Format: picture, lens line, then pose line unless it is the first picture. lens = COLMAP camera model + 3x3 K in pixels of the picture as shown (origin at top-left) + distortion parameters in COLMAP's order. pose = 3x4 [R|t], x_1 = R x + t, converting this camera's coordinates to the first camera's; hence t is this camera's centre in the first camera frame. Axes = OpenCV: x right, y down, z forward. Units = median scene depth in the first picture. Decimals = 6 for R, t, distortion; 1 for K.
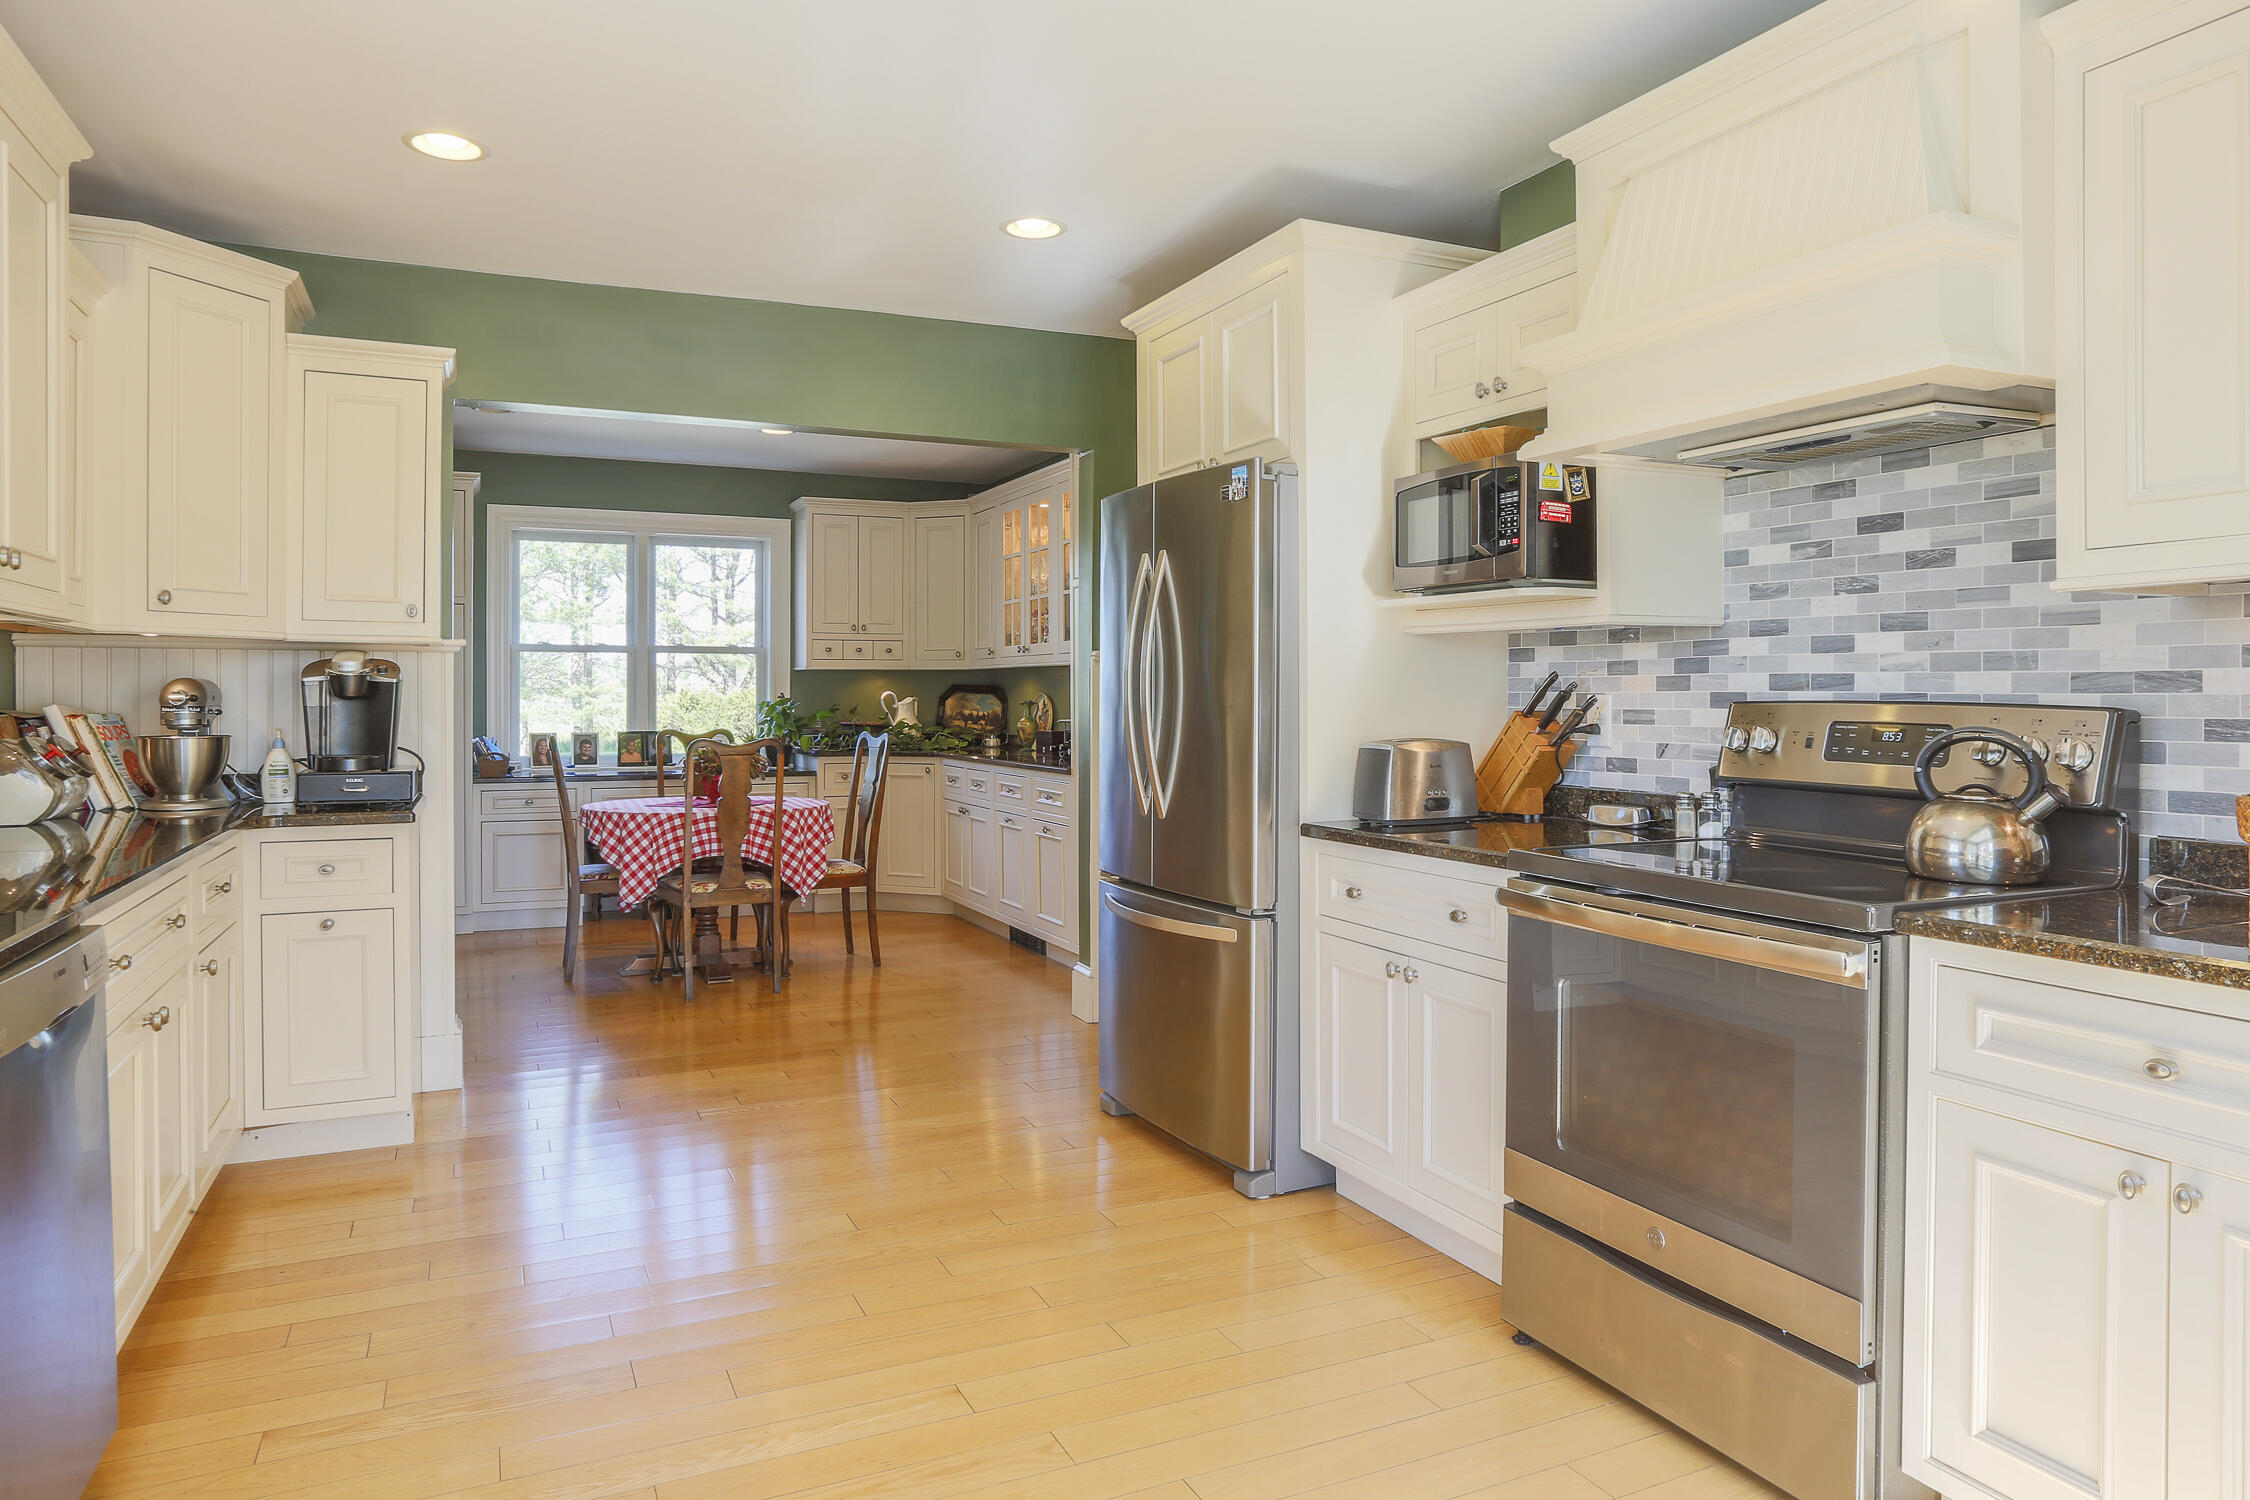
lens RADIAL K [[1392.6, 0, 1125.3], [0, 1392.6, 734.5], [0, 0, 1]] dist [0.002453, 0.001419]
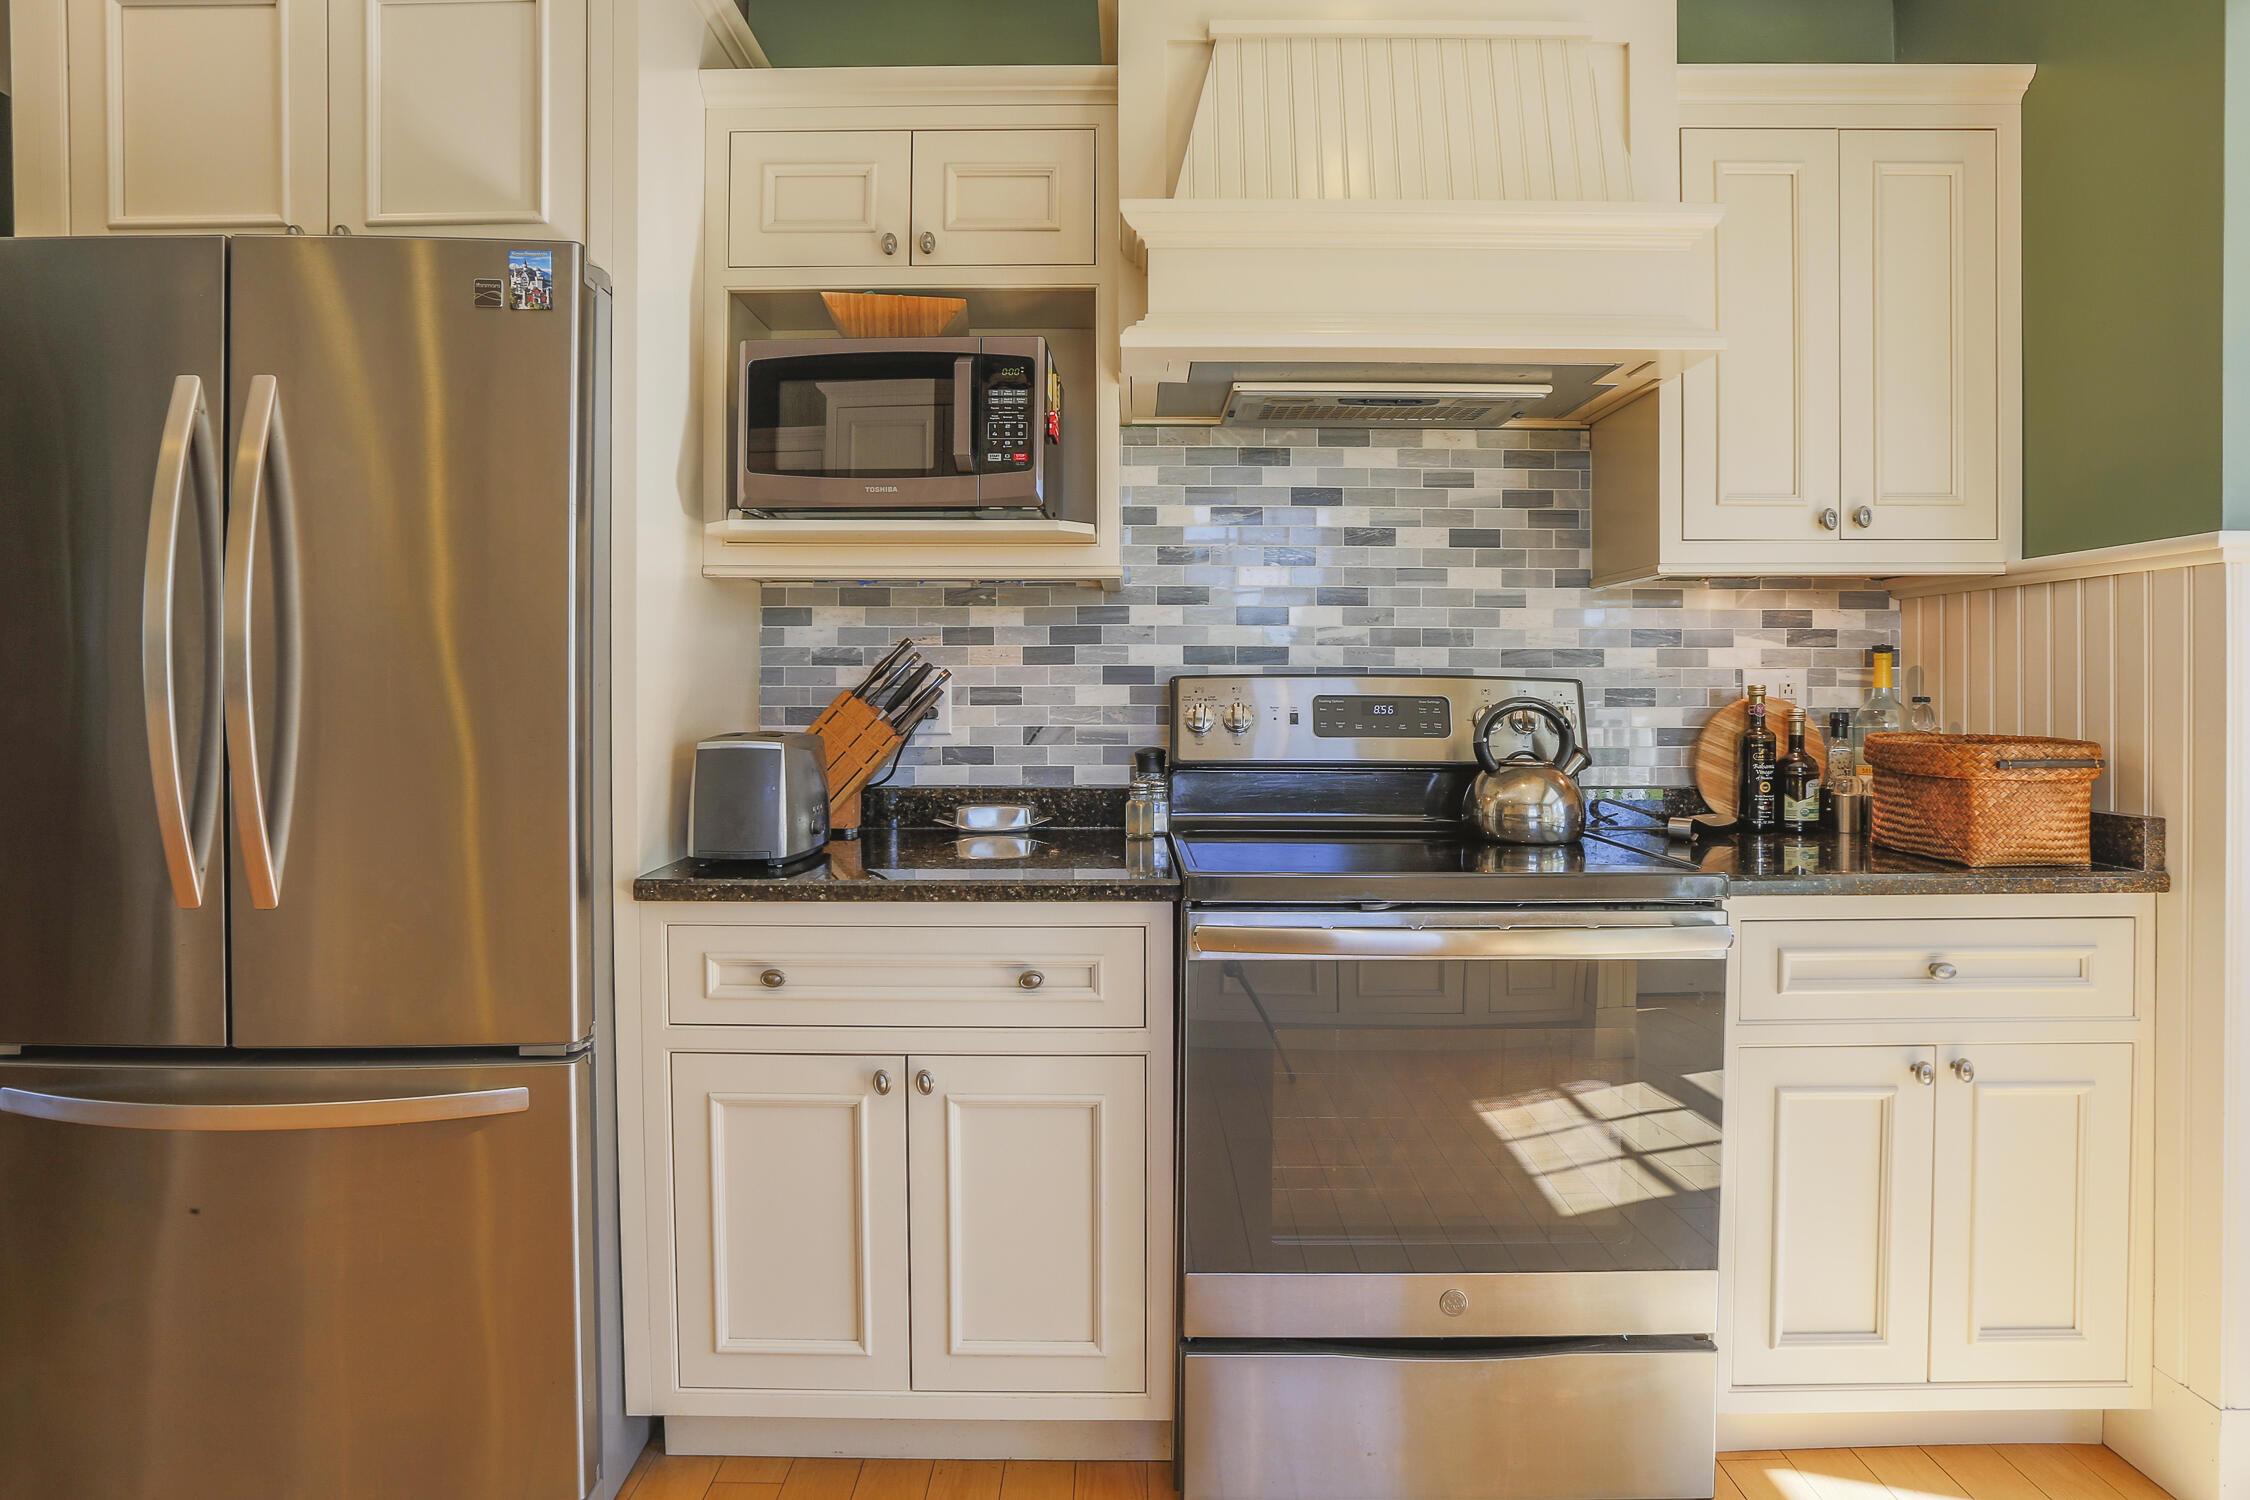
lens RADIAL K [[1292.7, 0, 1126.8], [0, 1292.7, 707.9], [0, 0, 1]] dist [-0.047095, 0.000237]
pose [[0.434206, -0.013843, 0.900707, -0.339430], [0.026367, 0.999649, 0.002653, -0.006508], [-0.900427, 0.022597, 0.434419, 0.706145]]
